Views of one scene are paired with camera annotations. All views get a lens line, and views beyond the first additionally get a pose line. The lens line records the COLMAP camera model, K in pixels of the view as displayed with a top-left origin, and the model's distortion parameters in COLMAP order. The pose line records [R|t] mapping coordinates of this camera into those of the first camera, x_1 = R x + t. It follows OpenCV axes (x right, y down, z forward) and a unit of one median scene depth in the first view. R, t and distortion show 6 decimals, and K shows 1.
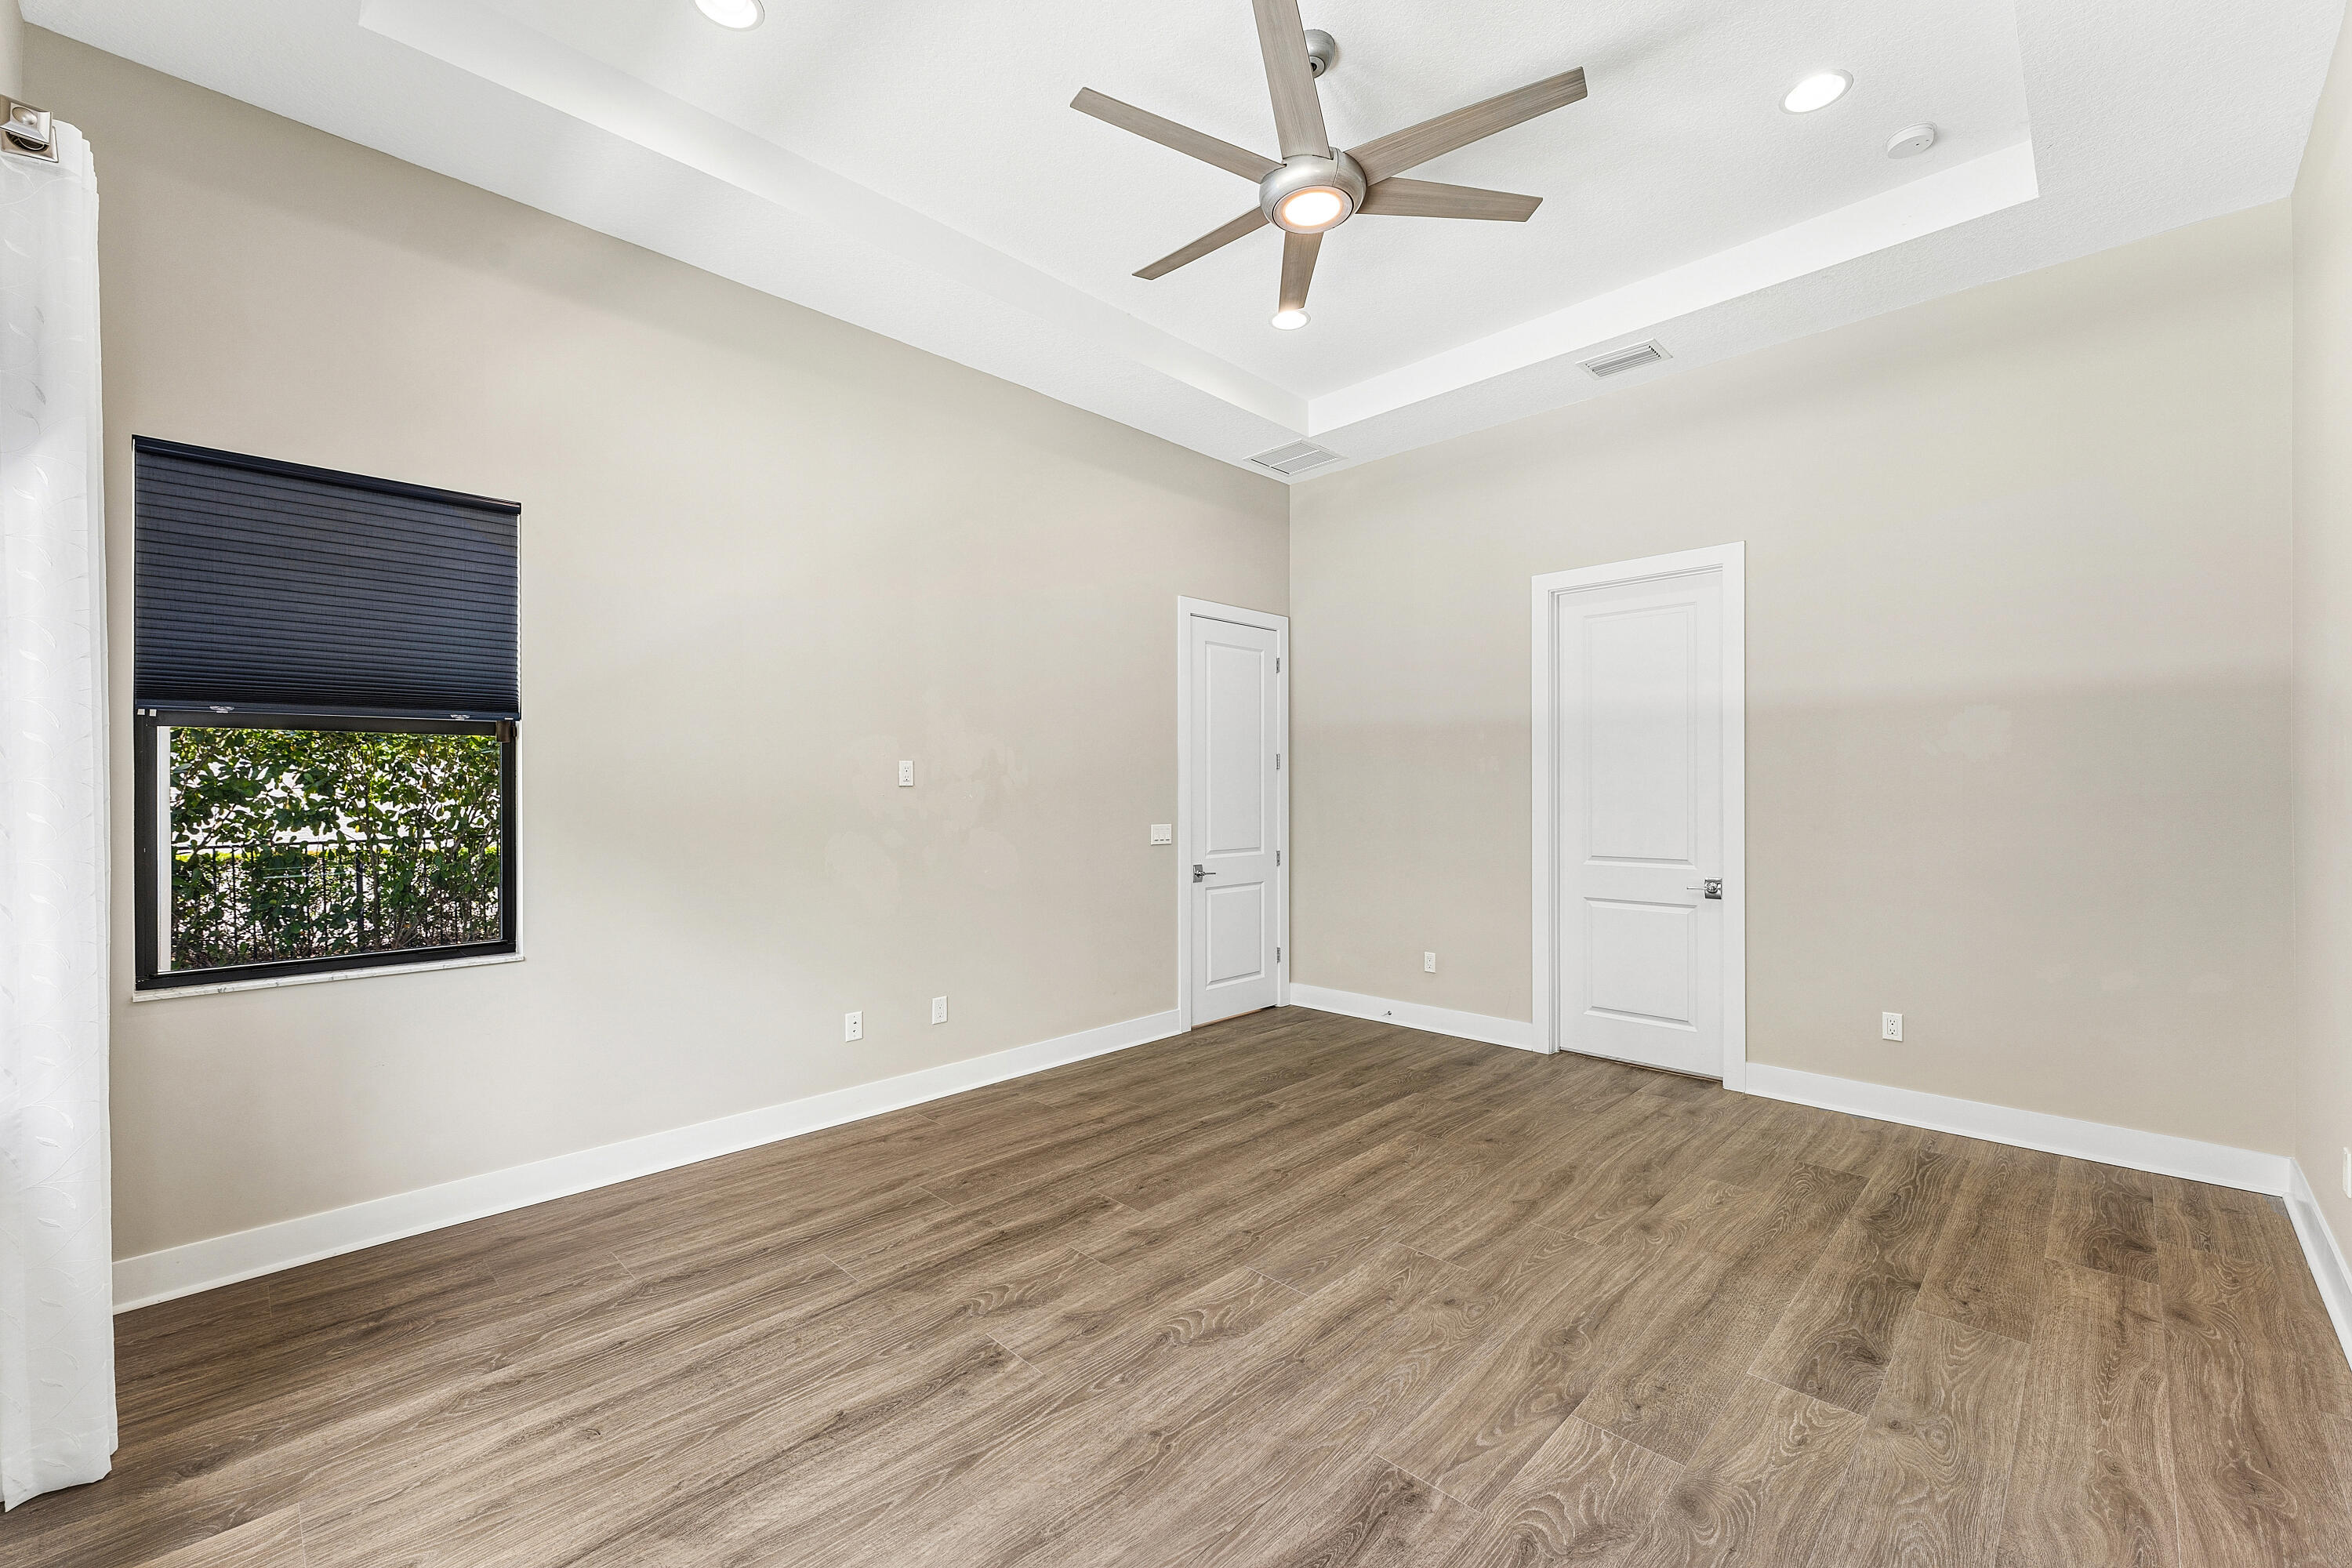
lens RADIAL K [[965.5, 0, 1145.2], [0, 965.5, 793.1], [0, 0, 1]] dist [0.004505, -0.001123]
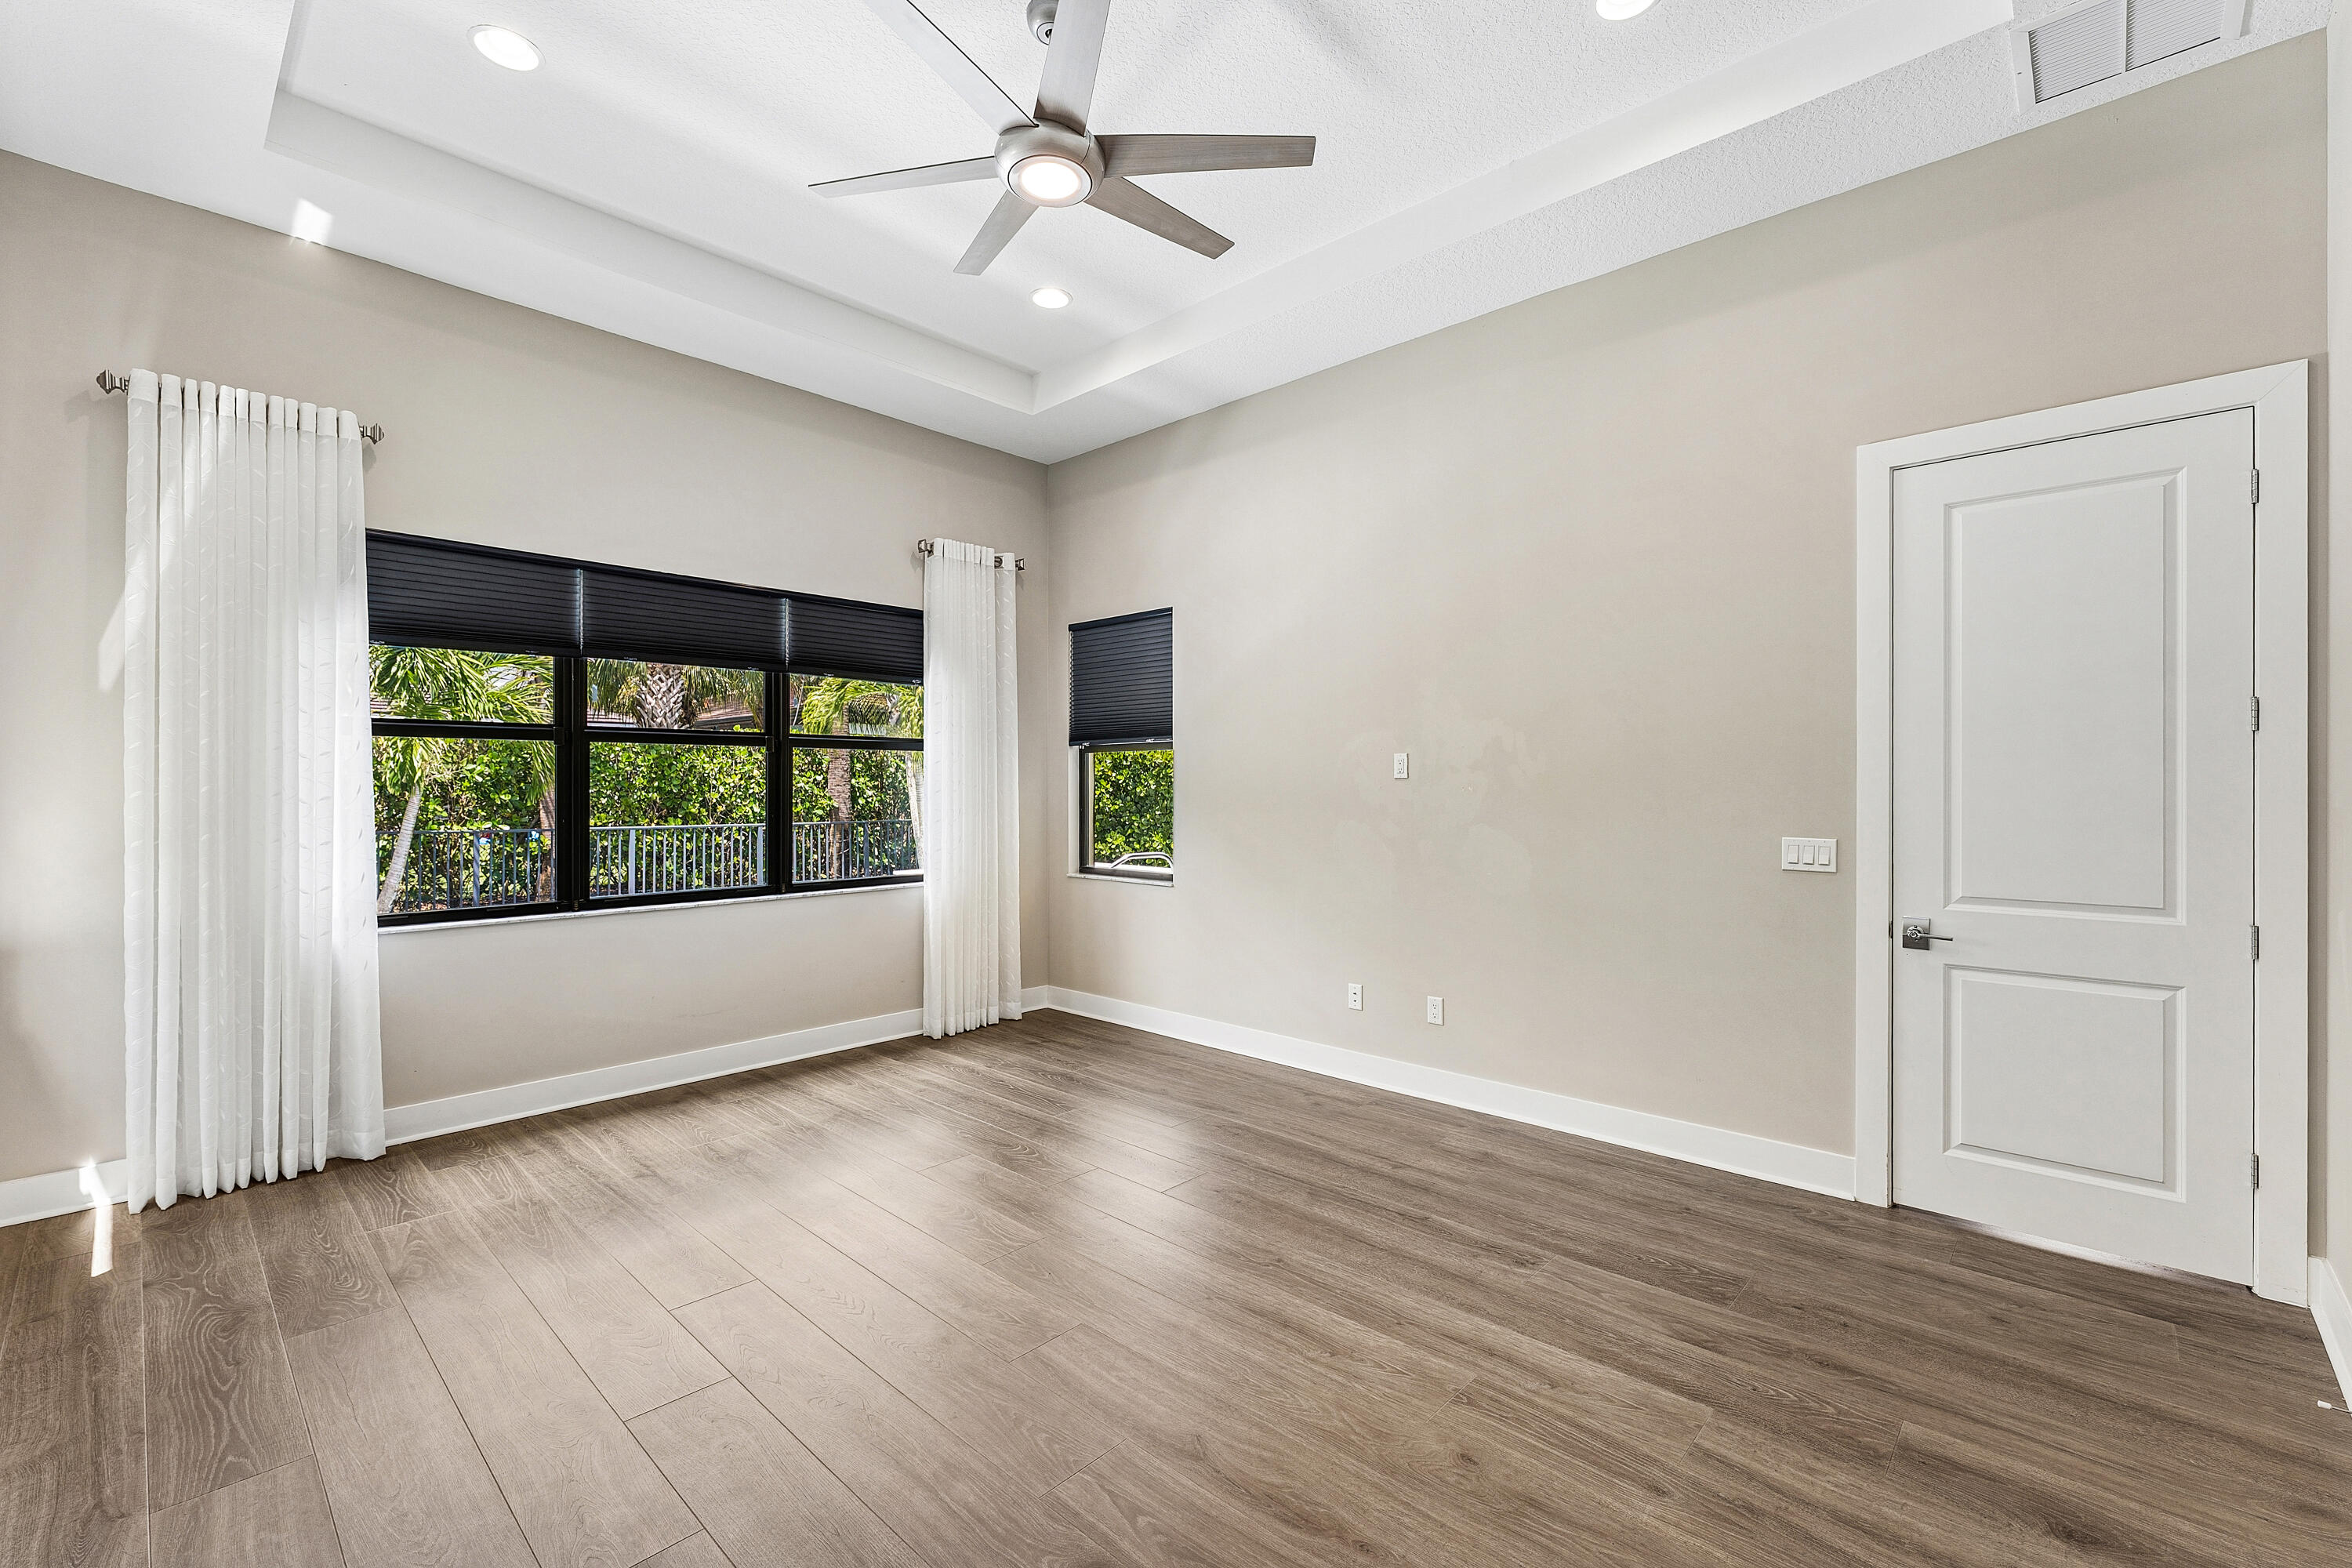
lens RADIAL K [[965.5, 0, 1191.5], [0, 965.5, 791.0], [0, 0, 1]] dist [0.004505, -0.001123]
pose [[0.056564, 0.008807, -0.998360, 0.889488], [-0.004379, 0.999954, 0.008572, -0.002148], [0.998389, 0.003887, 0.056600, 0.849421]]
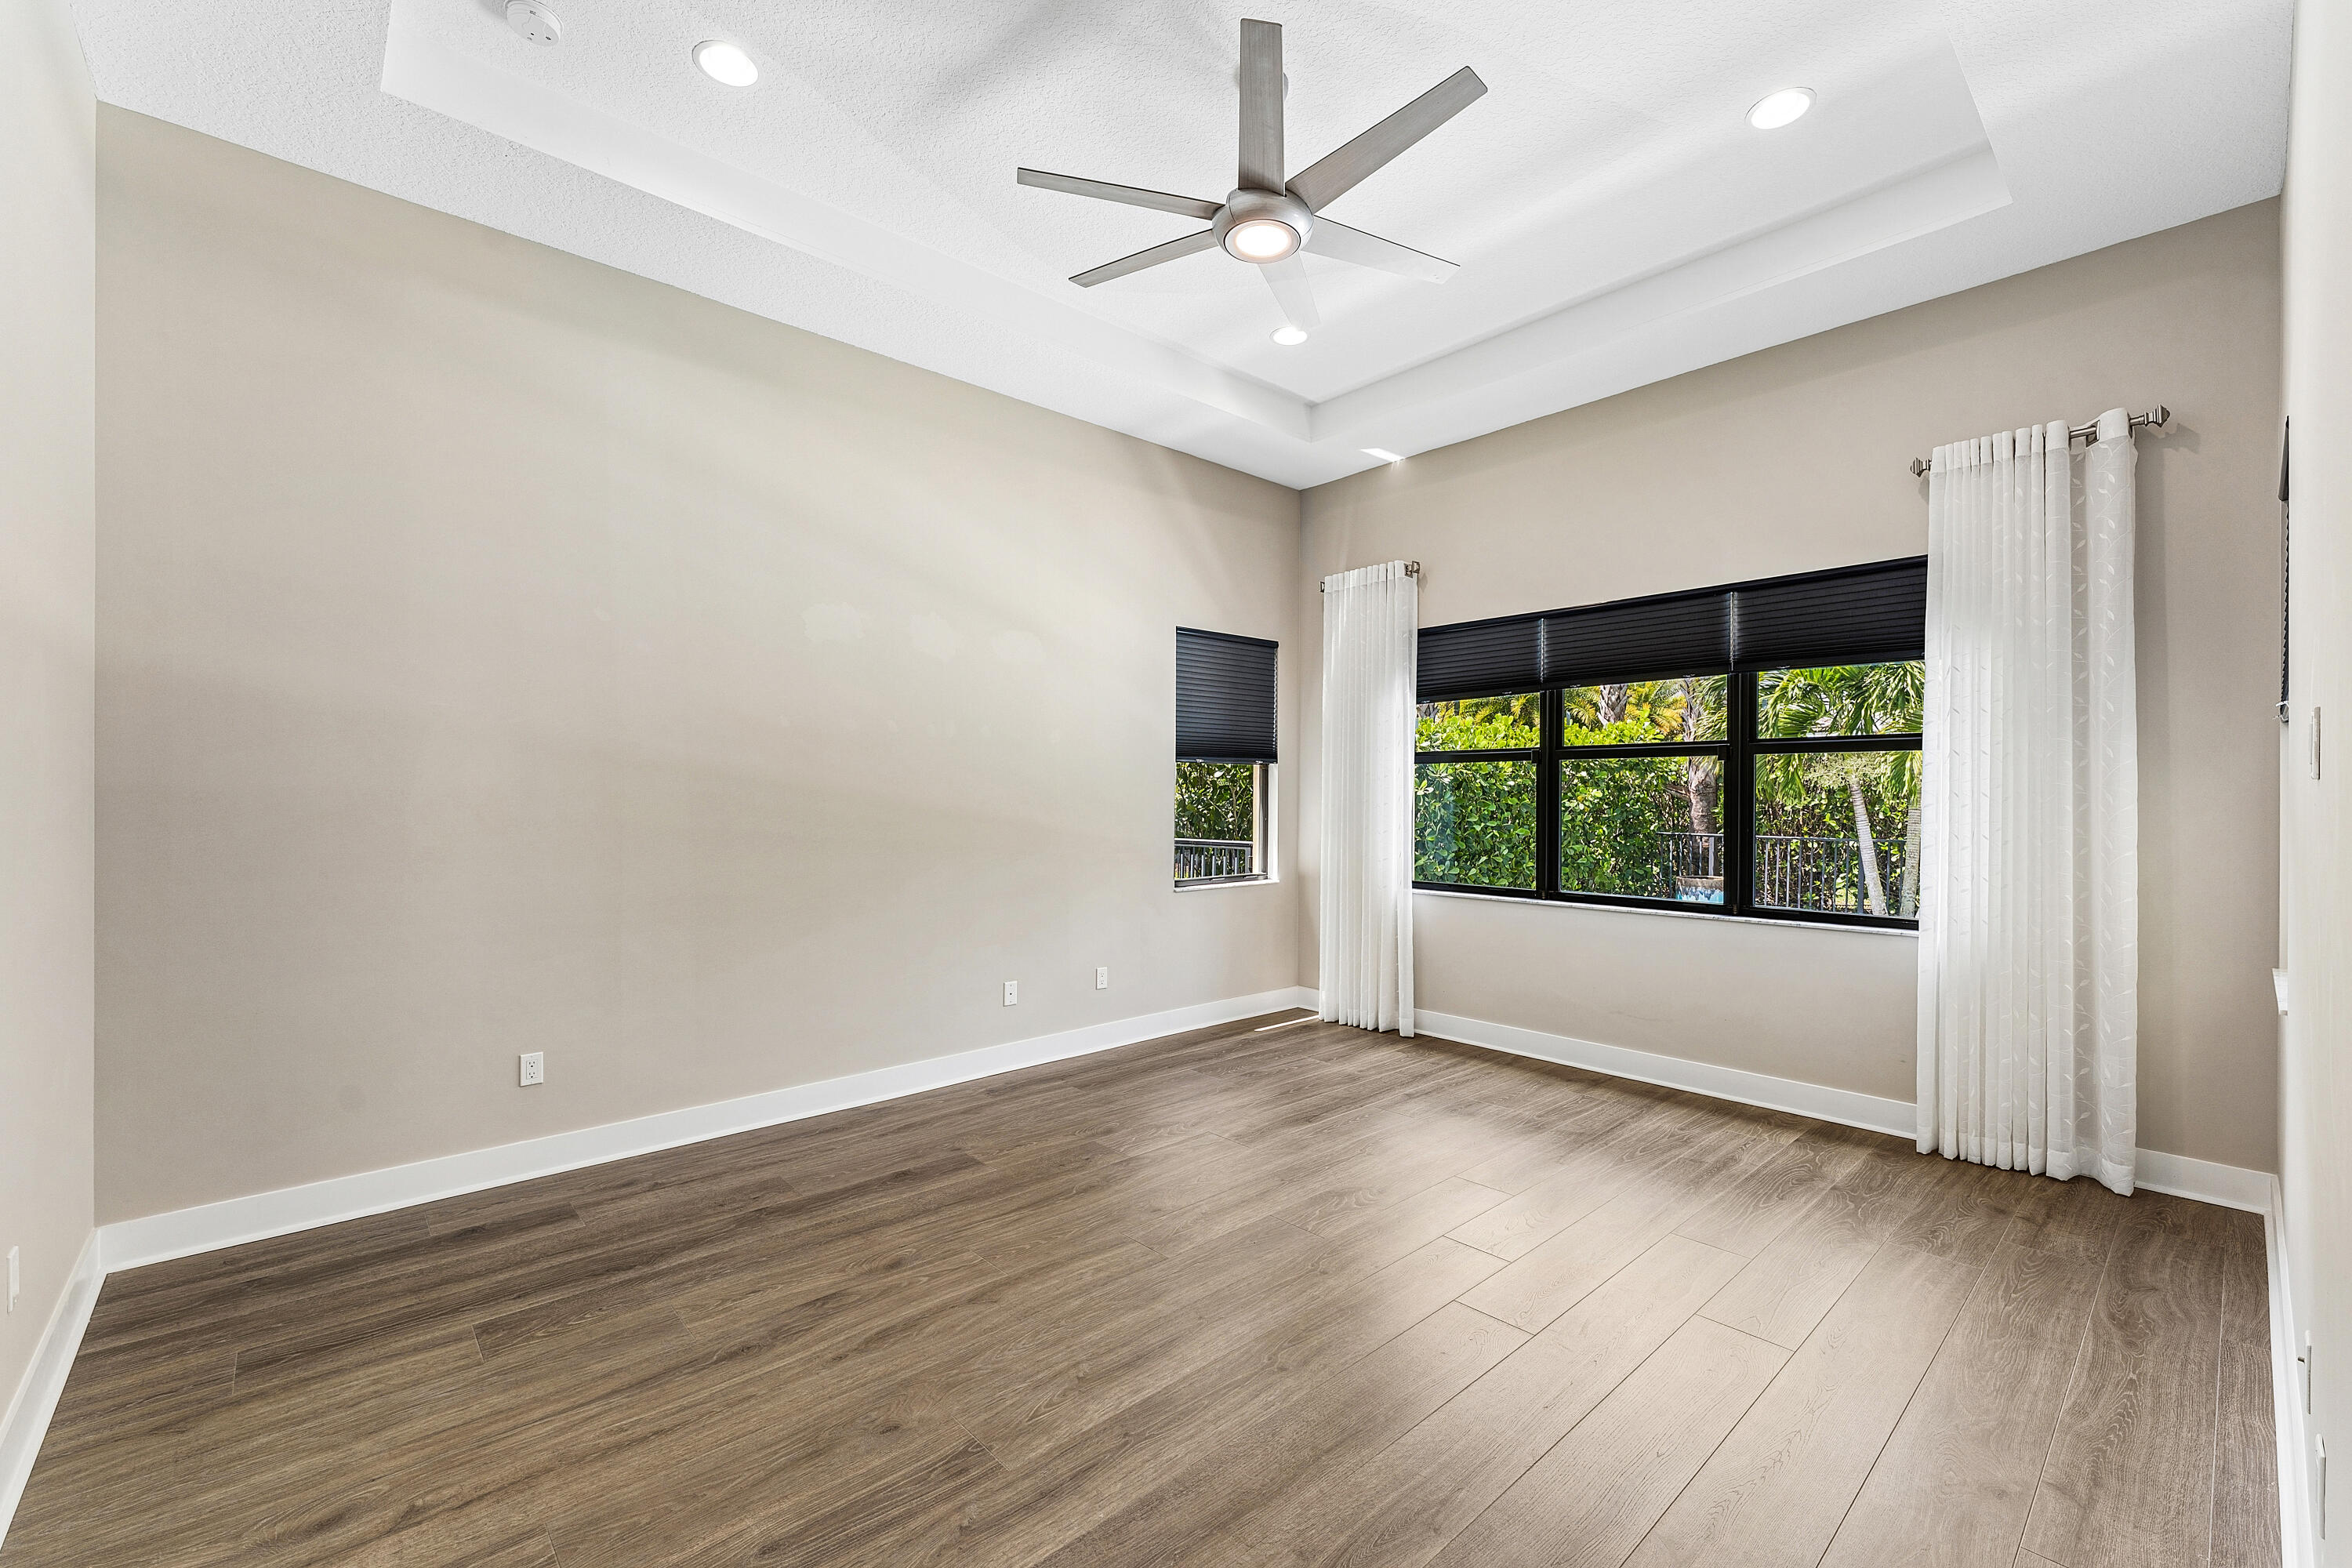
lens RADIAL K [[965.5, 0, 1196.5], [0, 965.5, 796.3], [0, 0, 1]] dist [0.004505, -0.001123]
pose [[-0.999980, 0.001340, 0.006184, 0.183659], [0.001375, 0.999983, 0.005621, -0.004196], [-0.006177, 0.005630, -0.999965, 1.599074]]
